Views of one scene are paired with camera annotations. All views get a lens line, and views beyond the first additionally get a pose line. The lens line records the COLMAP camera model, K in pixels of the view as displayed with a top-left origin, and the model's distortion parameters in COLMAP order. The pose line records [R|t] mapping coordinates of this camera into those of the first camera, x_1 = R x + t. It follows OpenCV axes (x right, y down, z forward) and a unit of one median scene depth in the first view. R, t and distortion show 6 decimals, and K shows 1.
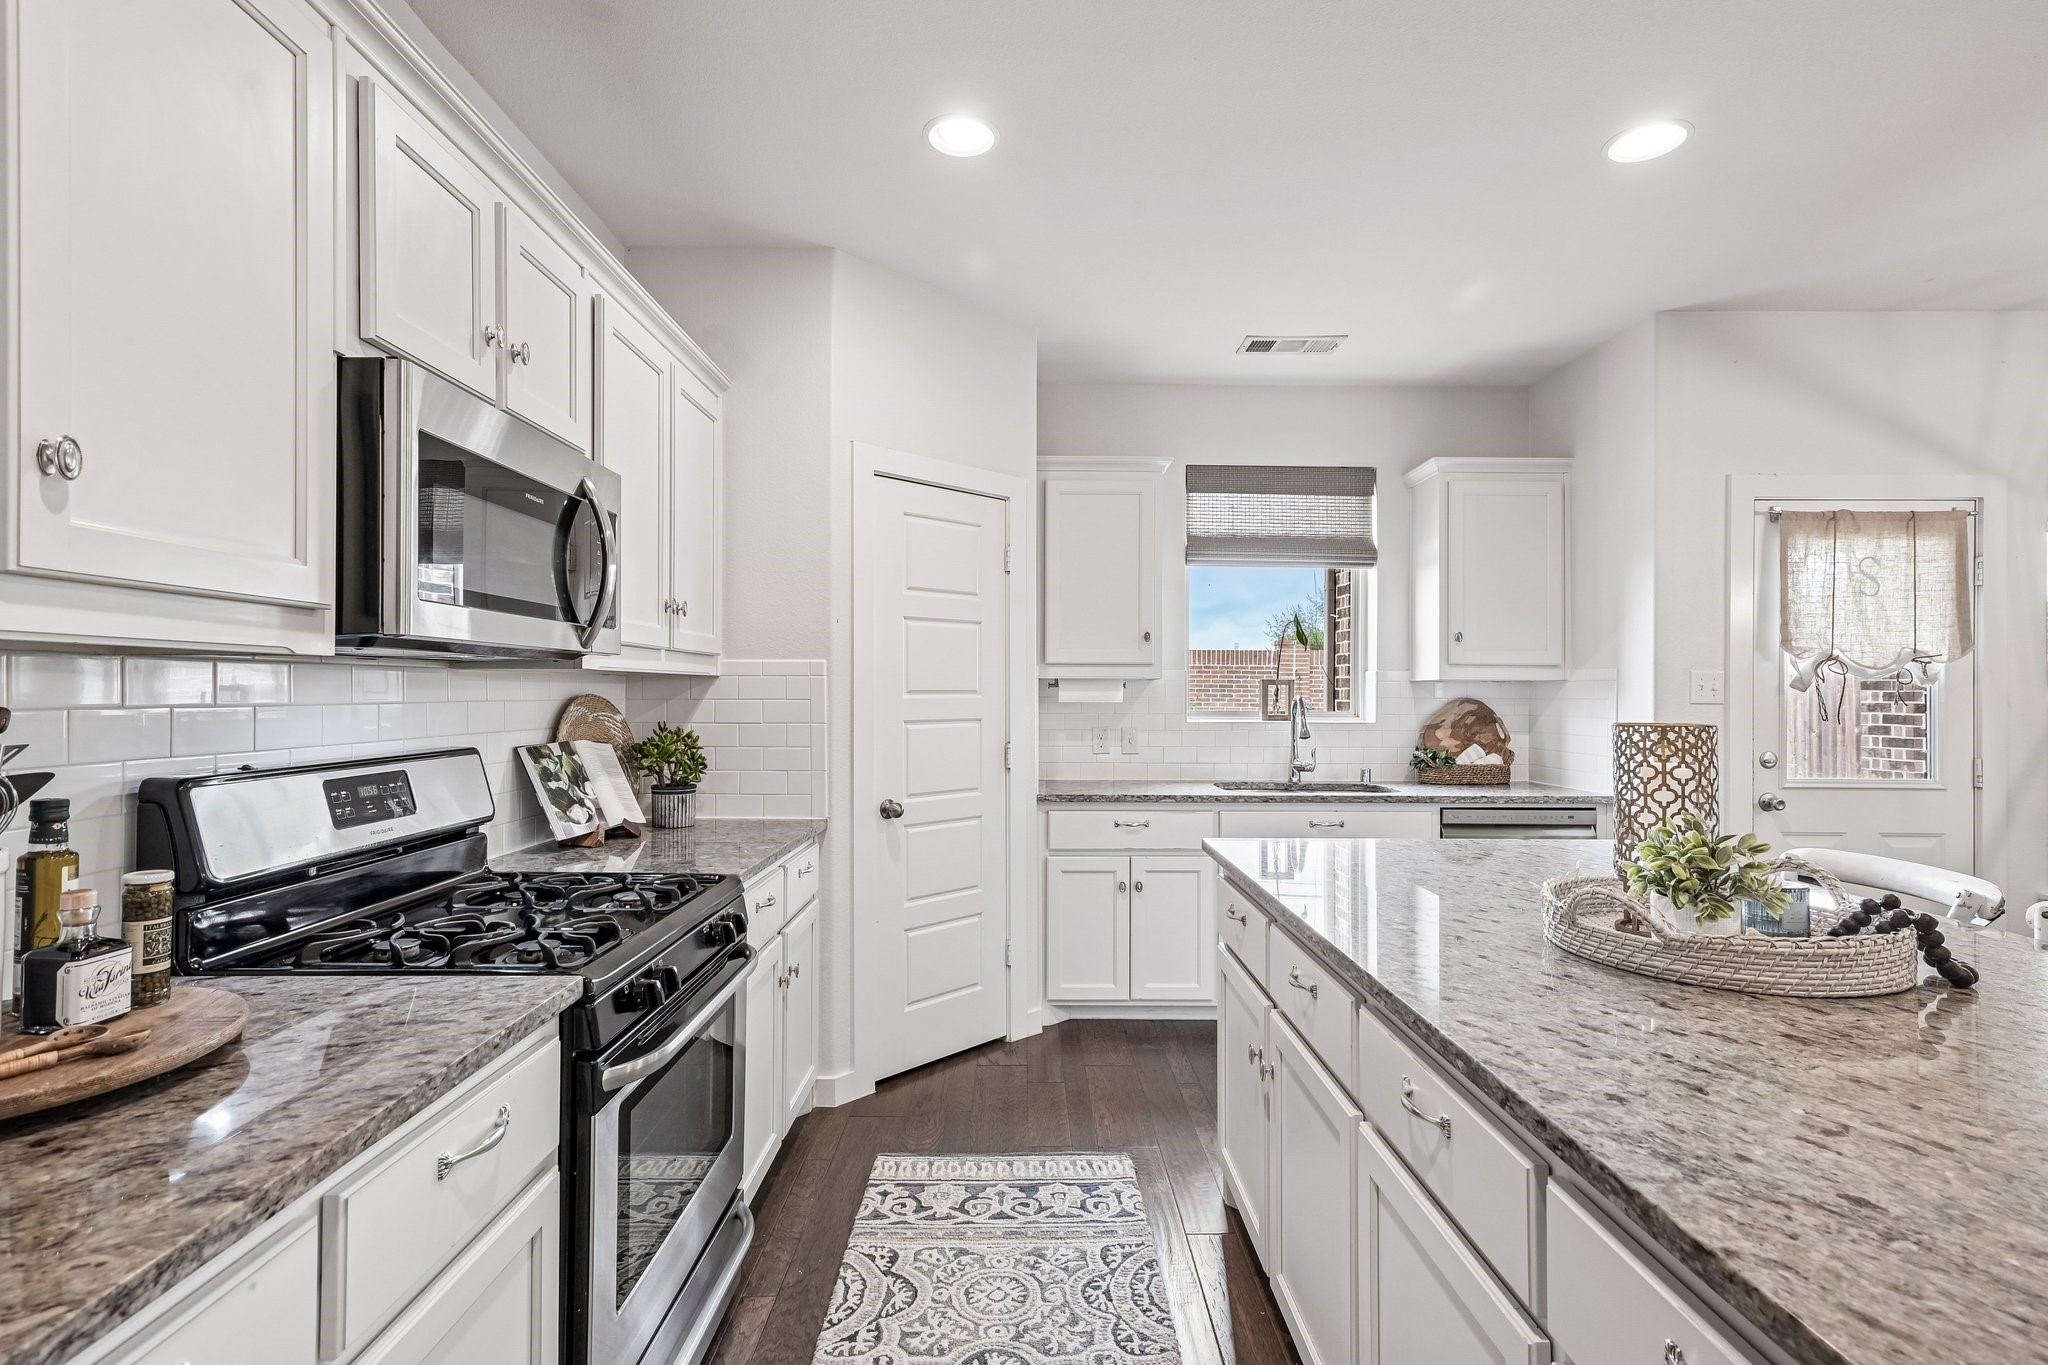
lens RADIAL K [[961.9, 0, 1024.0], [0, 961.9, 682.5], [0, 0, 1]] dist [0.003217, 0.000354]
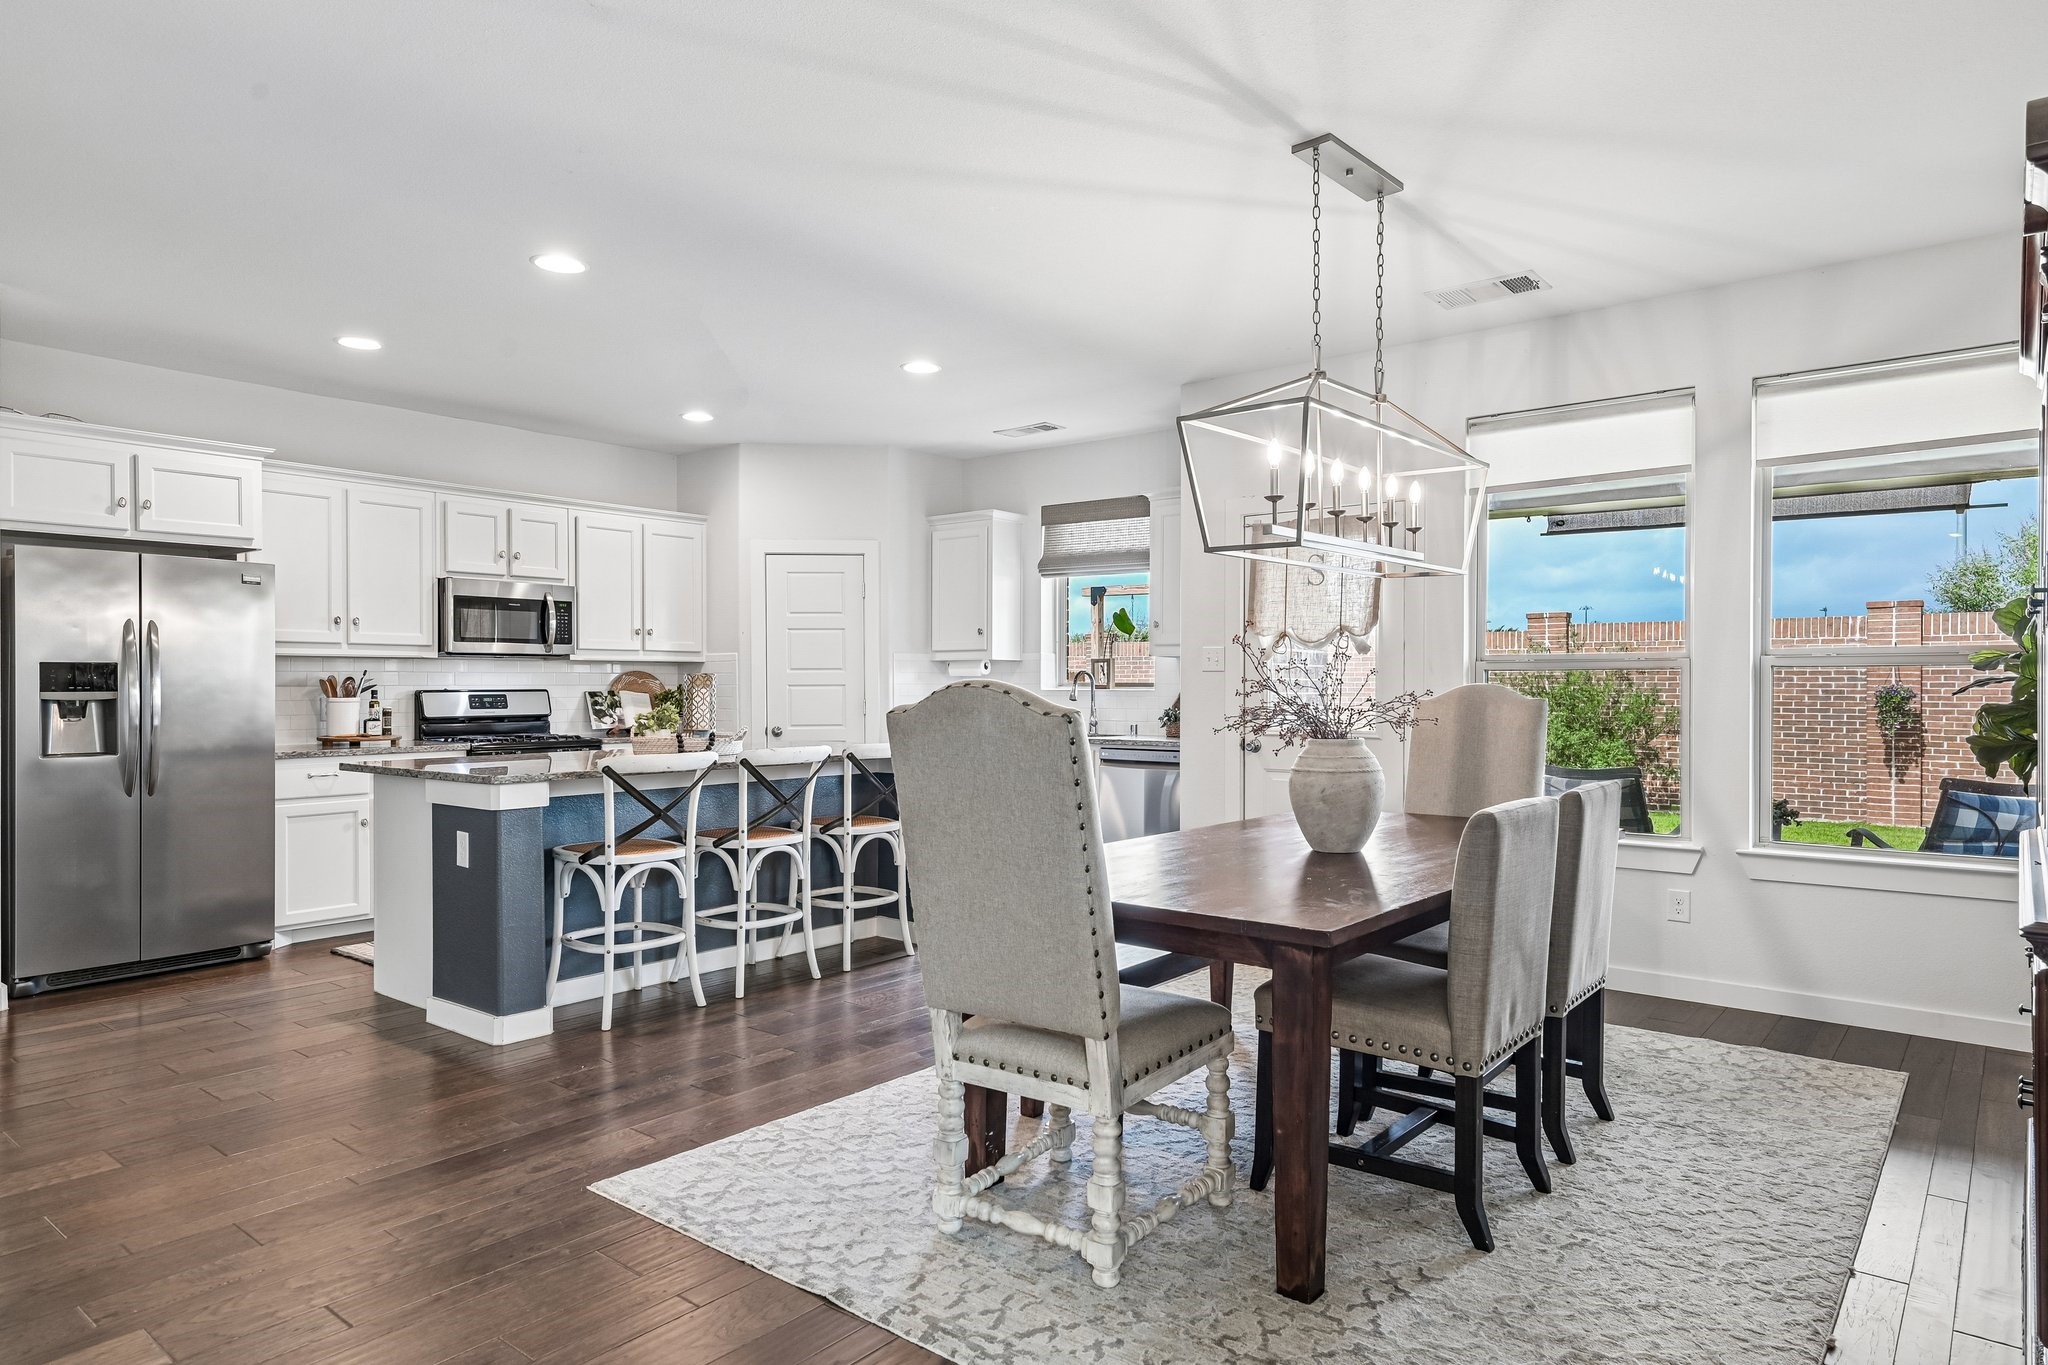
lens RADIAL K [[1221.5, 0, 1024.0], [0, 1221.5, 682.5], [0, 0, 1]] dist [0.014276, -0.000057]
pose [[0.770287, -0.005007, -0.637678, 2.214121], [0.009495, 0.999948, 0.003617, 0.039999], [0.637627, -0.008841, 0.770294, -0.668357]]
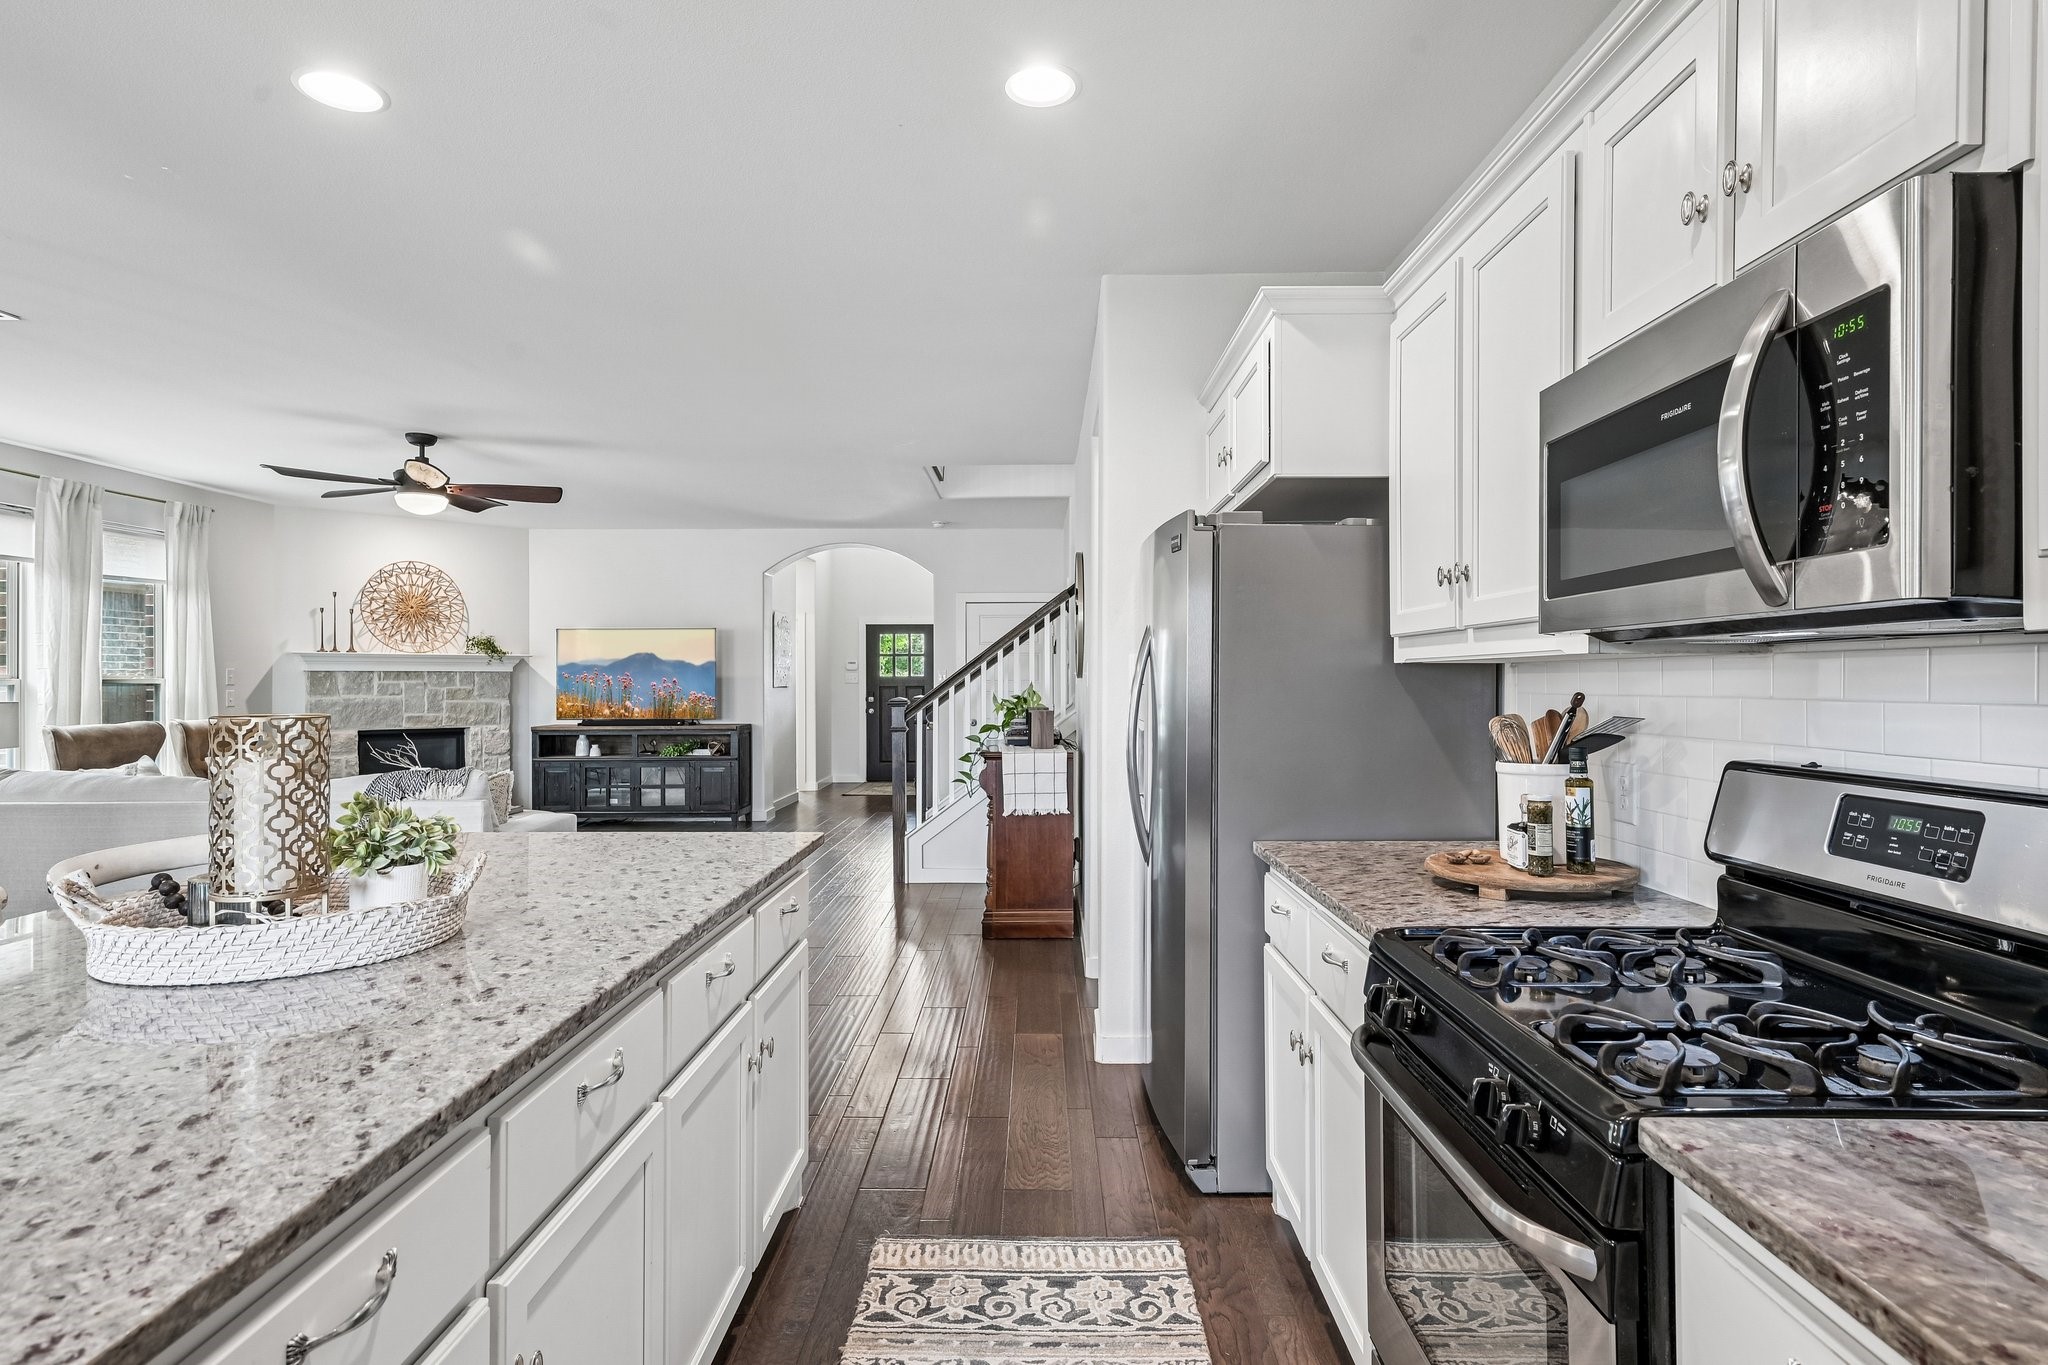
lens RADIAL K [[1061.5, 0, 1028.1], [0, 1061.5, 677.8], [0, 0, 1]] dist [0.013104, 0.000315]
pose [[-0.999887, -0.004305, 0.014385, -0.029105], [-0.004482, 0.999914, -0.012345, 0.011215], [-0.014331, -0.012408, -0.999820, 1.225308]]
